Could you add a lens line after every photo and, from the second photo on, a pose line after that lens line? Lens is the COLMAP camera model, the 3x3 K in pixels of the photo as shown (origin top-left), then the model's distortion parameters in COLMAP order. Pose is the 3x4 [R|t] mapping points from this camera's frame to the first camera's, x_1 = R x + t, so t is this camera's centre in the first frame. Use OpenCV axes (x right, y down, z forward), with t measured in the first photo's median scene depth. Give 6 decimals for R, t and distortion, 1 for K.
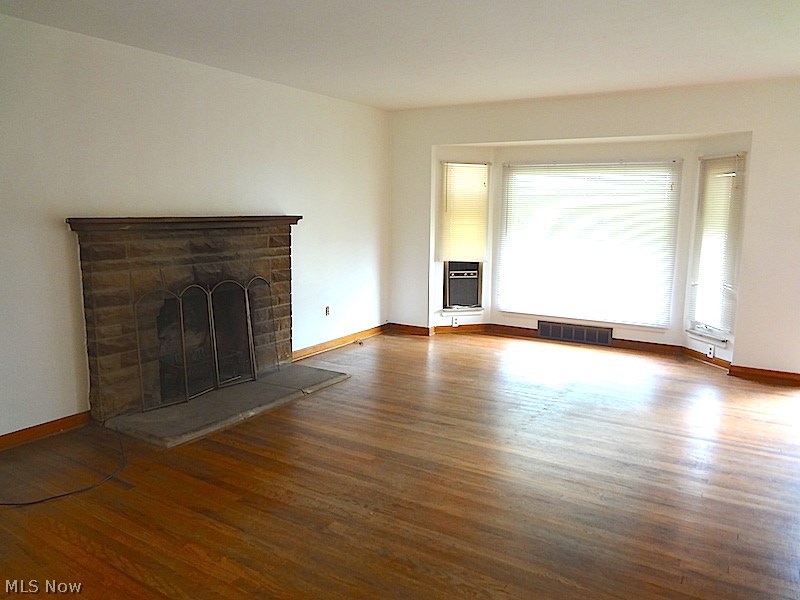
lens RADIAL K [[592.0, 0, 403.0], [0, 592.0, 302.0], [0, 0, 1]] dist [-0.042437, -0.000122]
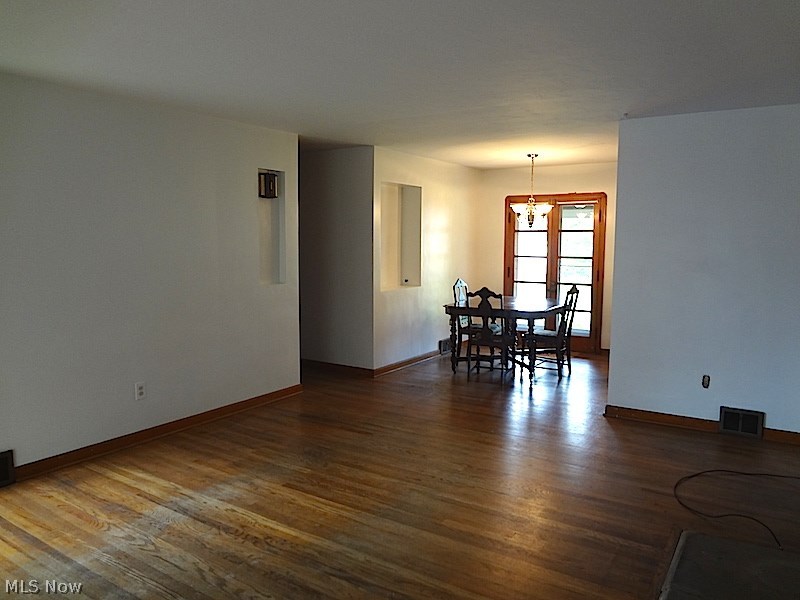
lens RADIAL K [[592.0, 0, 403.0], [0, 592.0, 302.0], [0, 0, 1]] dist [-0.042437, -0.000122]
pose [[-0.999732, -0.014303, 0.018230, 0.002925], [-0.009154, 0.966556, 0.256292, -0.244695], [-0.021286, 0.256056, -0.966428, 1.442821]]
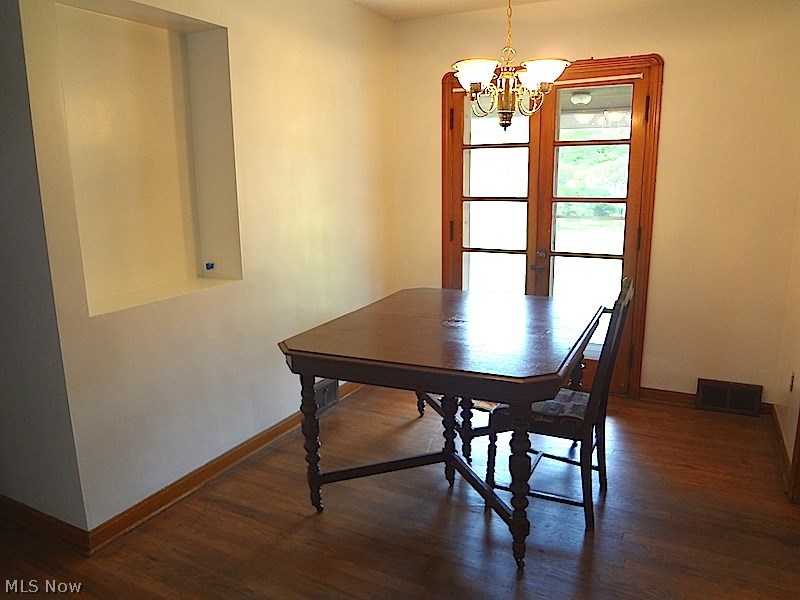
lens RADIAL K [[592.0, 0, 403.0], [0, 592.0, 302.0], [0, 0, 1]] dist [-0.042437, -0.000122]
pose [[-0.997166, 0.020468, -0.072397, -0.155638], [-0.006767, 0.933983, 0.357254, -0.080960], [0.074929, 0.356731, -0.931197, 0.466829]]
